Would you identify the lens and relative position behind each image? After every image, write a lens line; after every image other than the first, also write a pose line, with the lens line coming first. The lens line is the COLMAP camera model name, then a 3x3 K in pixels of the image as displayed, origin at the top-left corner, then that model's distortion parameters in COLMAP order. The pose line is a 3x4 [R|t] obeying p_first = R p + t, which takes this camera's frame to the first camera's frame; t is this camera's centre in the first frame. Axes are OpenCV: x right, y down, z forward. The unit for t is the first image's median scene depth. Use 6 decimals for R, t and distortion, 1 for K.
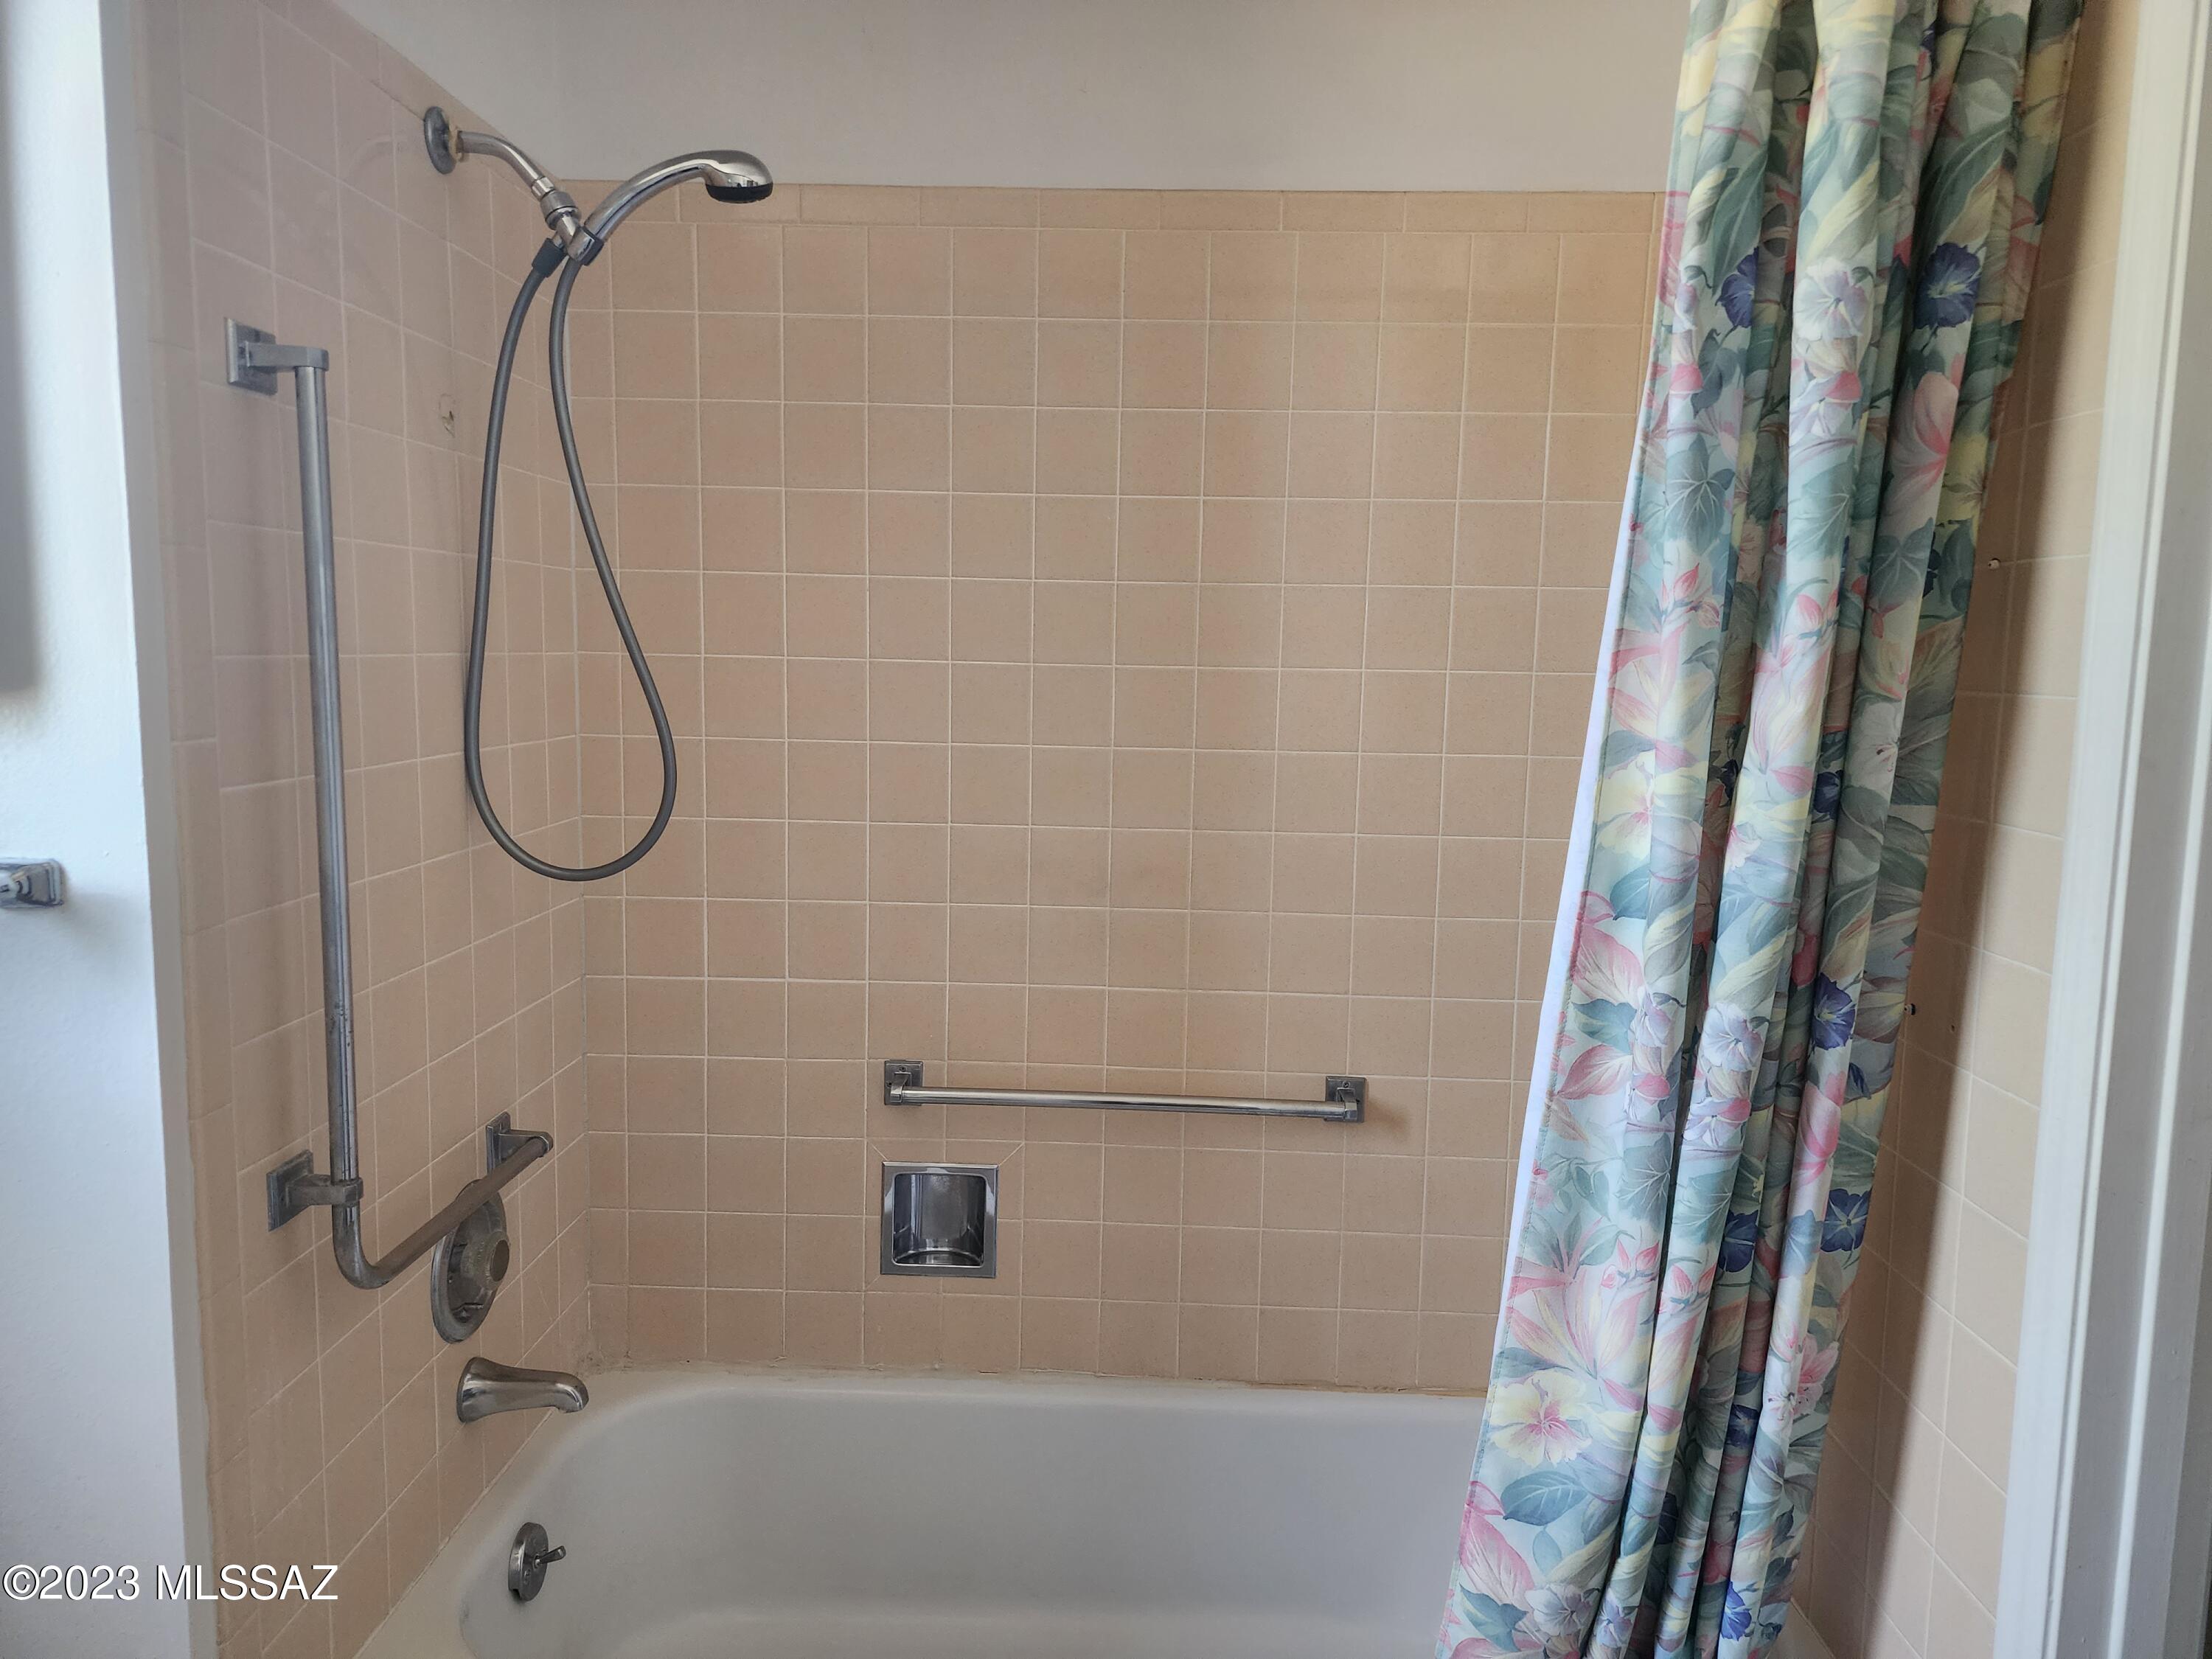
lens RADIAL K [[1475.6, 0, 1106.0], [0, 1475.6, 829.5], [0, 0, 1]] dist [-0.001240, 0.000325]
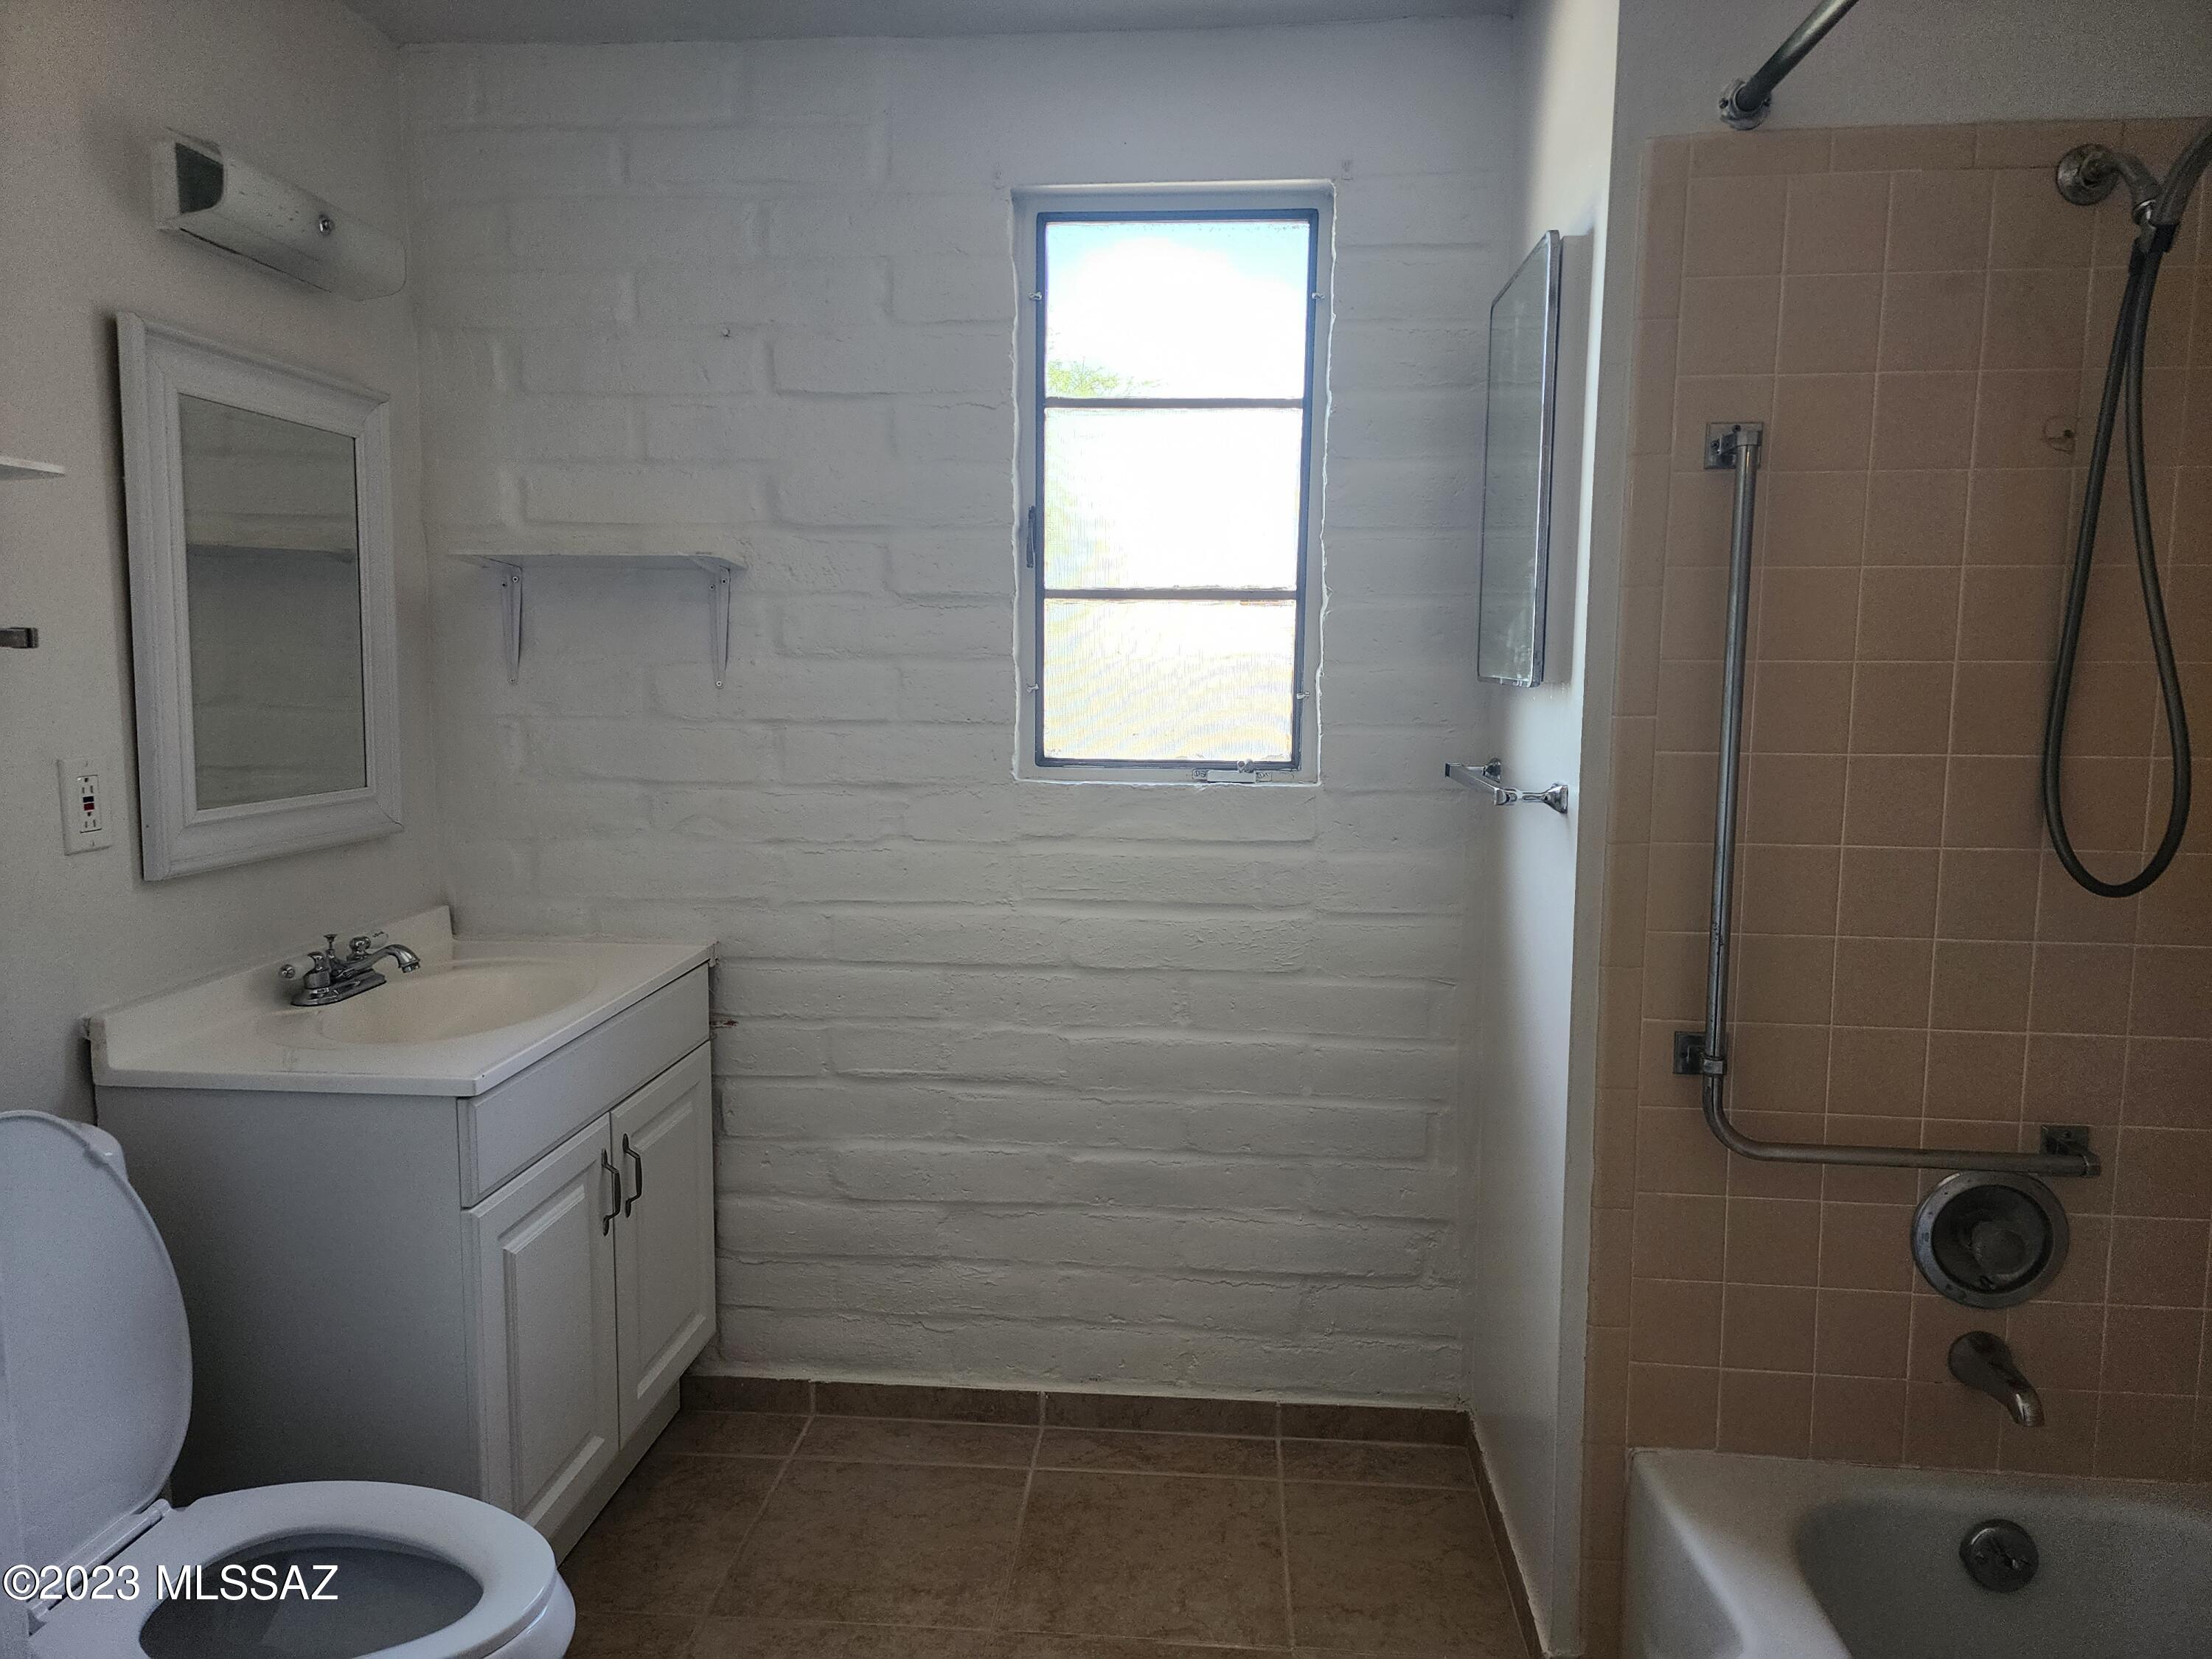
lens RADIAL K [[1475.6, 0, 1106.0], [0, 1475.6, 829.5], [0, 0, 1]] dist [-0.001240, 0.000325]
pose [[-0.052215, 0.092647, -0.994329, 0.670542], [-0.125012, 0.987248, 0.098553, -0.020440], [0.990780, 0.129449, -0.039967, 0.403713]]
